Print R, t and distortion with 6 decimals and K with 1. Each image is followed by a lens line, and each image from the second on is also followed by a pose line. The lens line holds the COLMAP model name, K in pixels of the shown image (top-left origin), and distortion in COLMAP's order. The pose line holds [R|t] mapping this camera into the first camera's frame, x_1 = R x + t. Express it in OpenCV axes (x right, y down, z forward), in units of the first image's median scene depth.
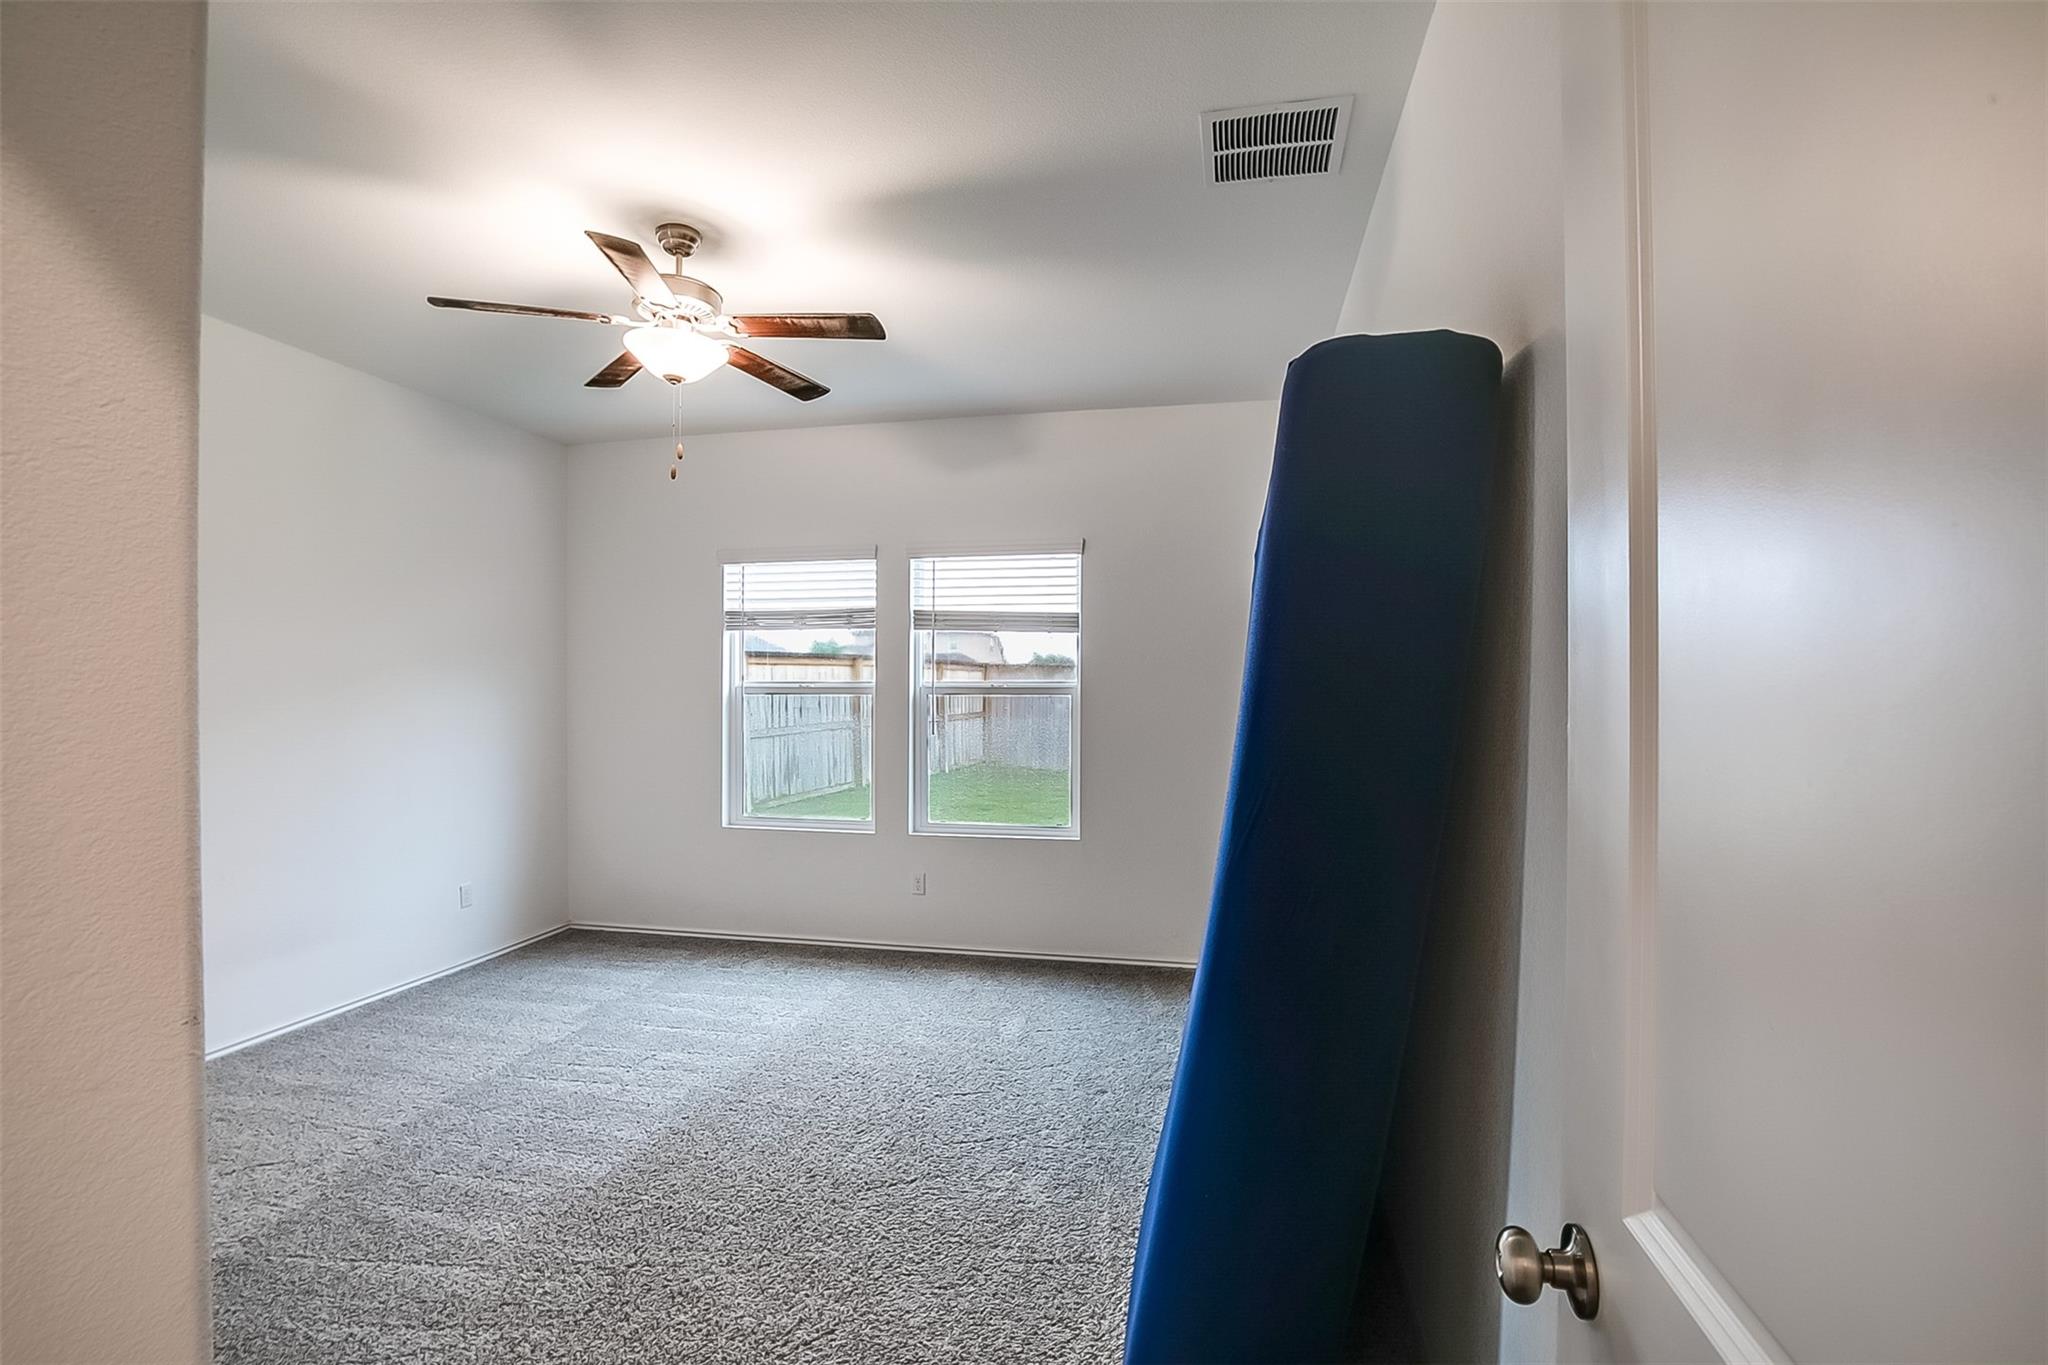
lens RADIAL K [[968.8, 0, 1016.9], [0, 968.8, 666.9], [0, 0, 1]] dist [-0.023536, 0.000730]
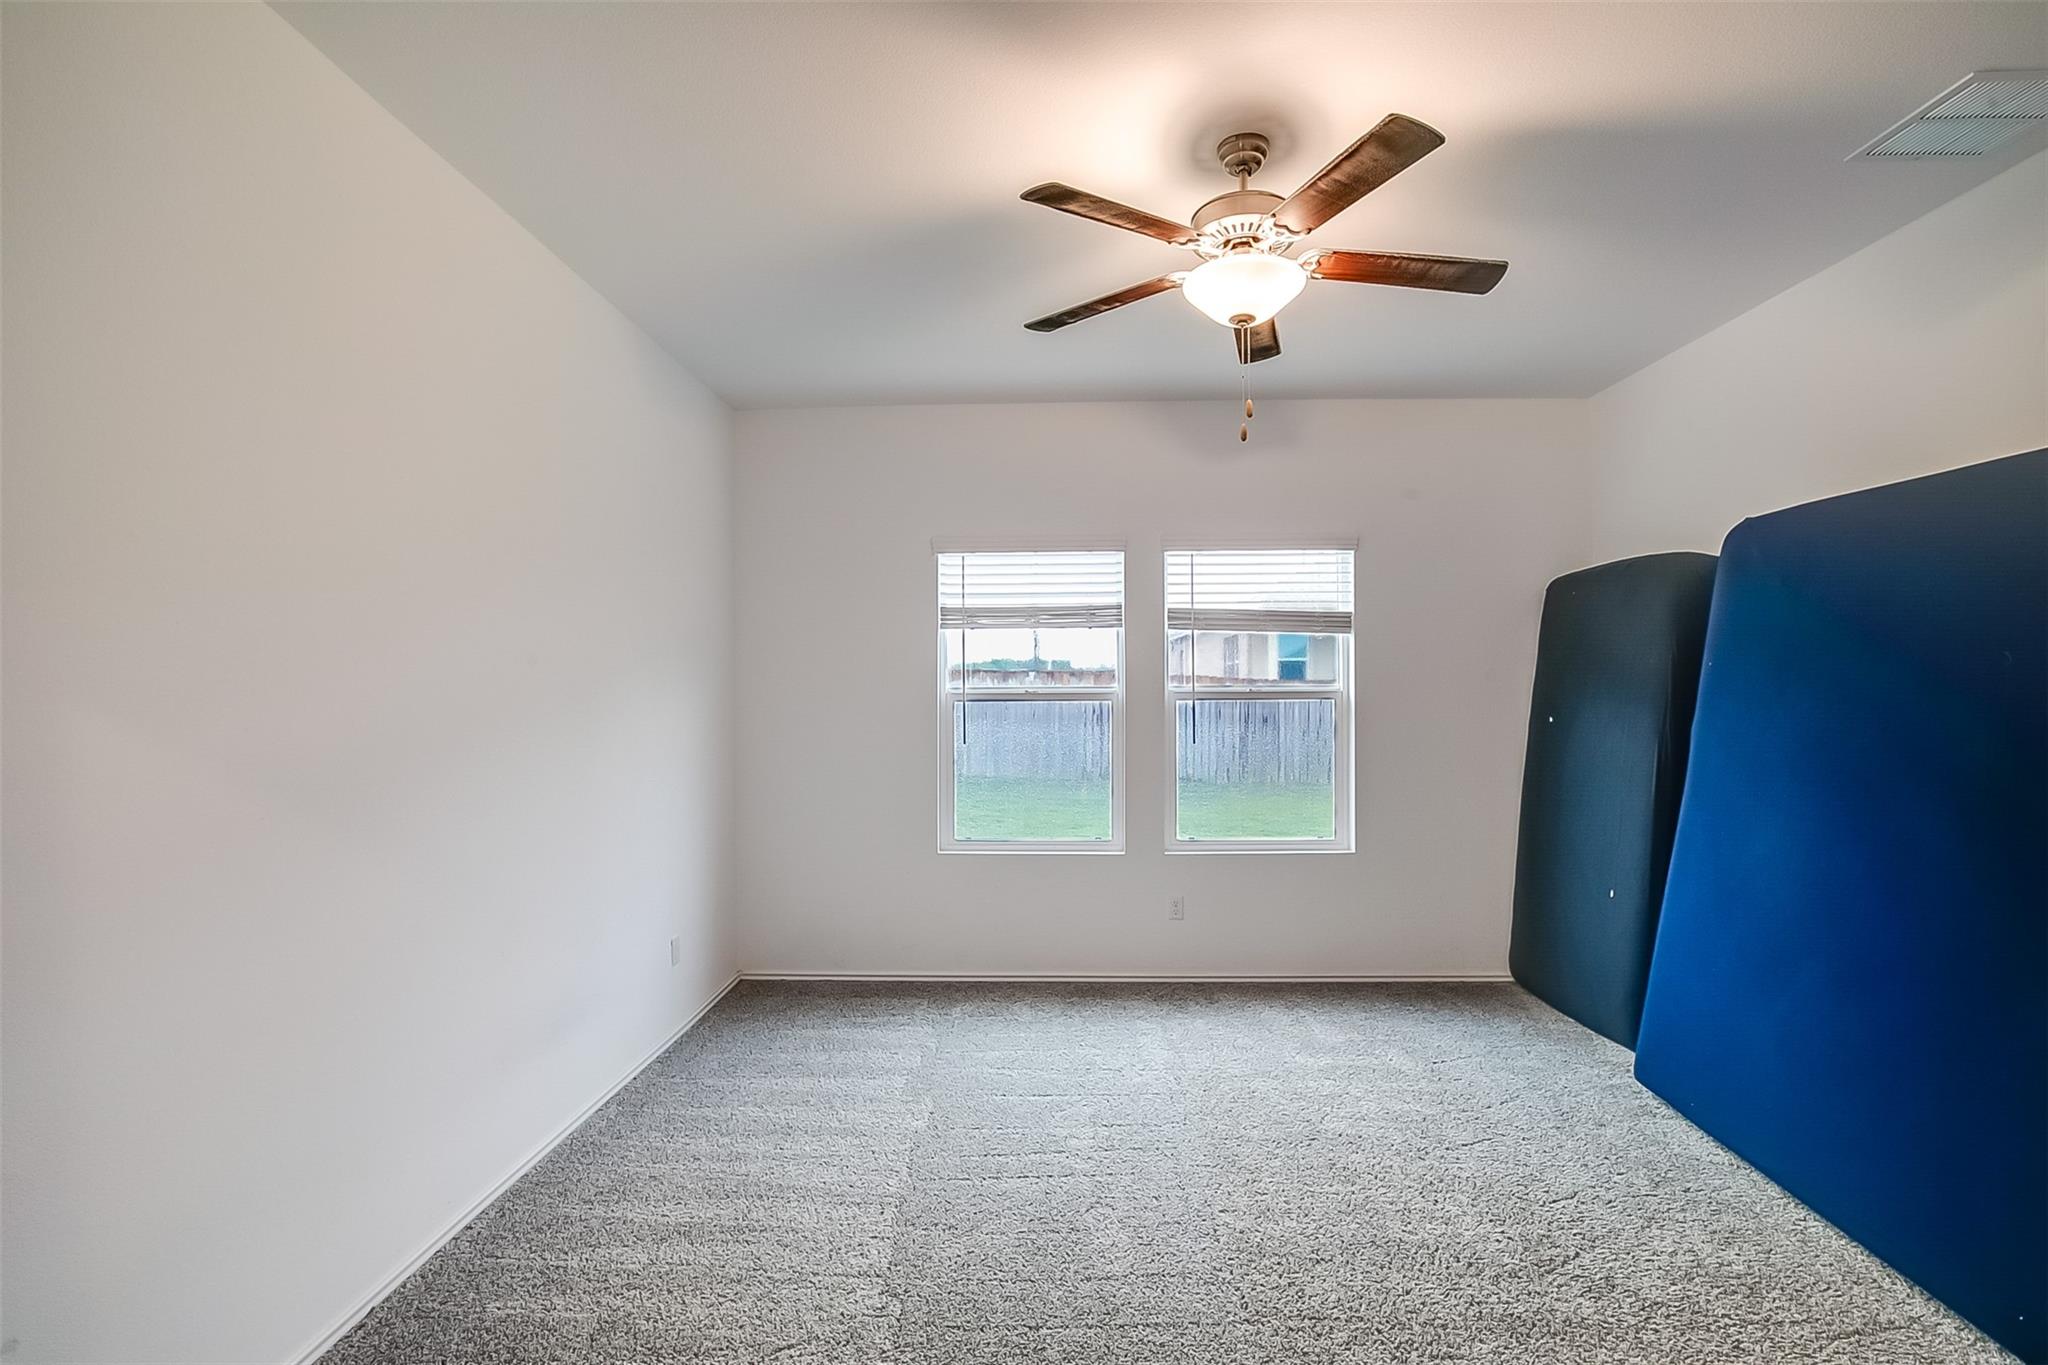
lens RADIAL K [[968.8, 0, 1027.6], [0, 968.8, 678.8], [0, 0, 1]] dist [-0.023536, 0.000730]
pose [[0.980862, -0.002028, 0.194694, -0.418040], [0.000327, 0.999962, 0.008766, -0.000211], [-0.194704, -0.008534, 0.980825, 0.134223]]
